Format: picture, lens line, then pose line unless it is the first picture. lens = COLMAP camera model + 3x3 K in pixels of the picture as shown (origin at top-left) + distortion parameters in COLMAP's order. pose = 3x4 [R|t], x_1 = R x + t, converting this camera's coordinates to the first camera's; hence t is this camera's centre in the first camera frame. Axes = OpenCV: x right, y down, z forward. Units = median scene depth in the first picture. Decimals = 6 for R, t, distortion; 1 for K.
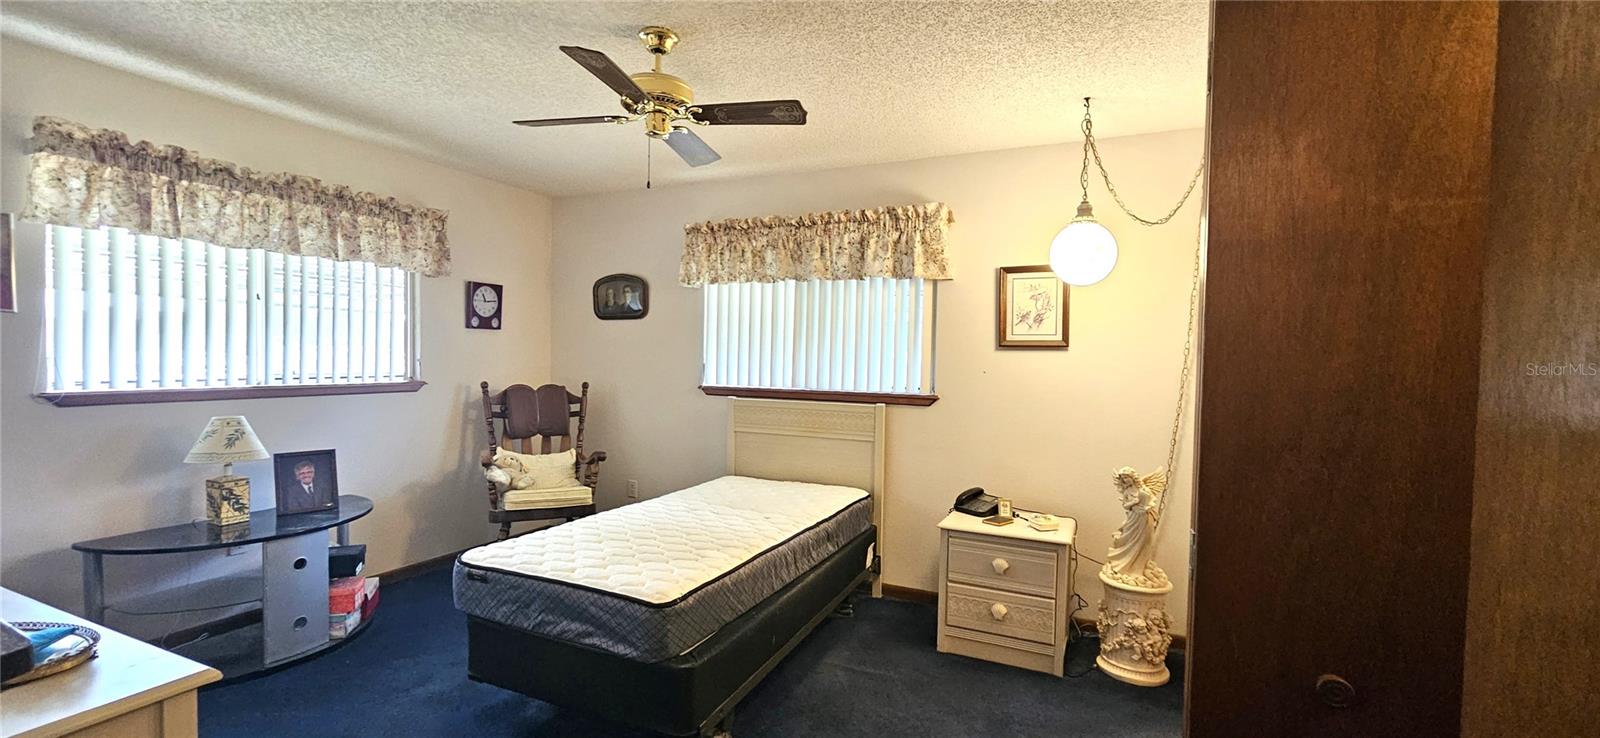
lens RADIAL K [[663.7, 0, 801.2], [0, 663.7, 370.4], [0, 0, 1]] dist [0.000346, -0.000558]
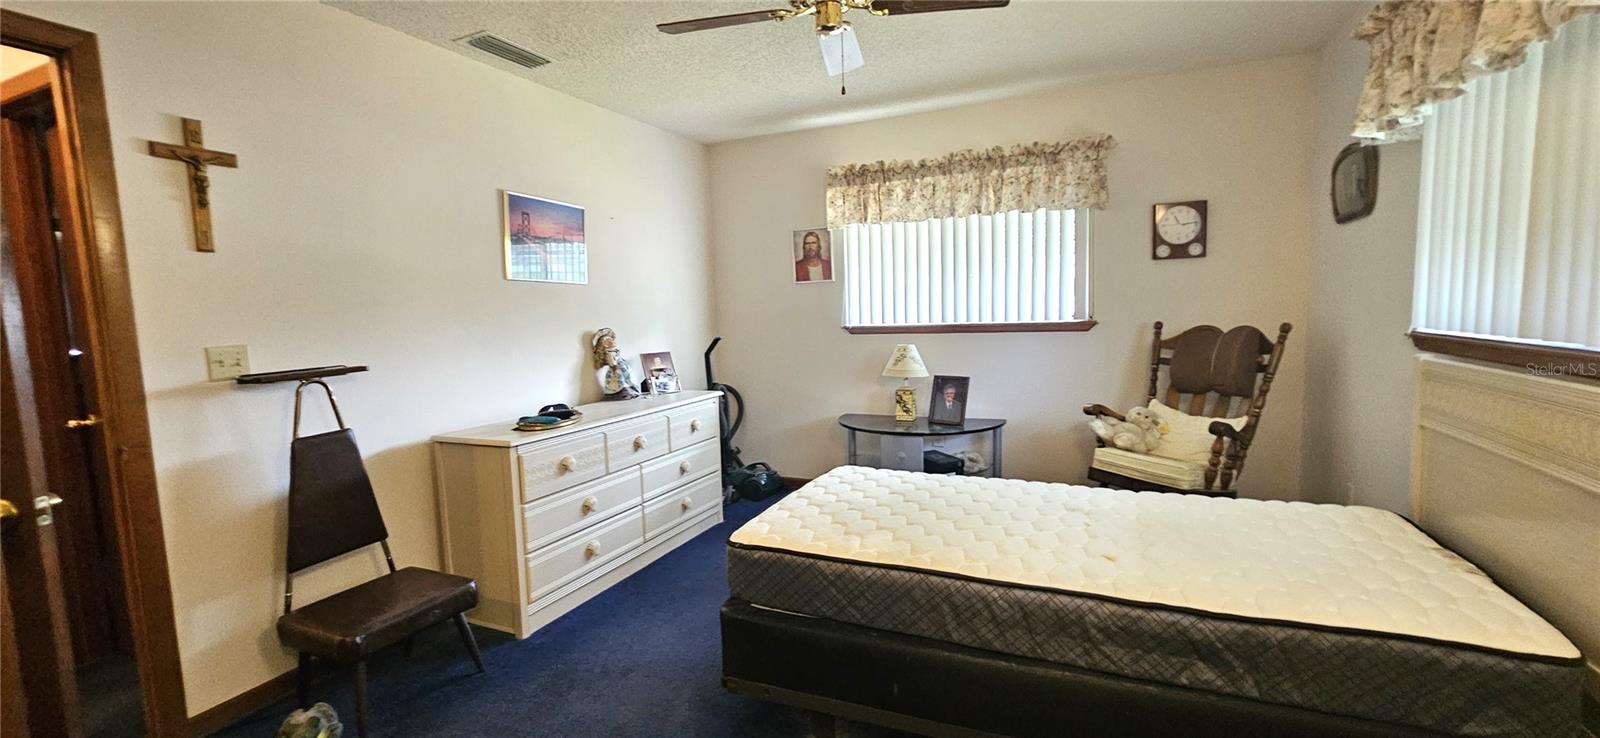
lens RADIAL K [[663.7, 0, 804.3], [0, 663.7, 373.6], [0, 0, 1]] dist [0.000346, -0.000558]
pose [[0.002358, 0.082578, -0.996582, 0.469155], [0.012196, 0.996508, 0.082601, 0.009223], [0.999923, -0.012349, 0.001343, 0.673126]]
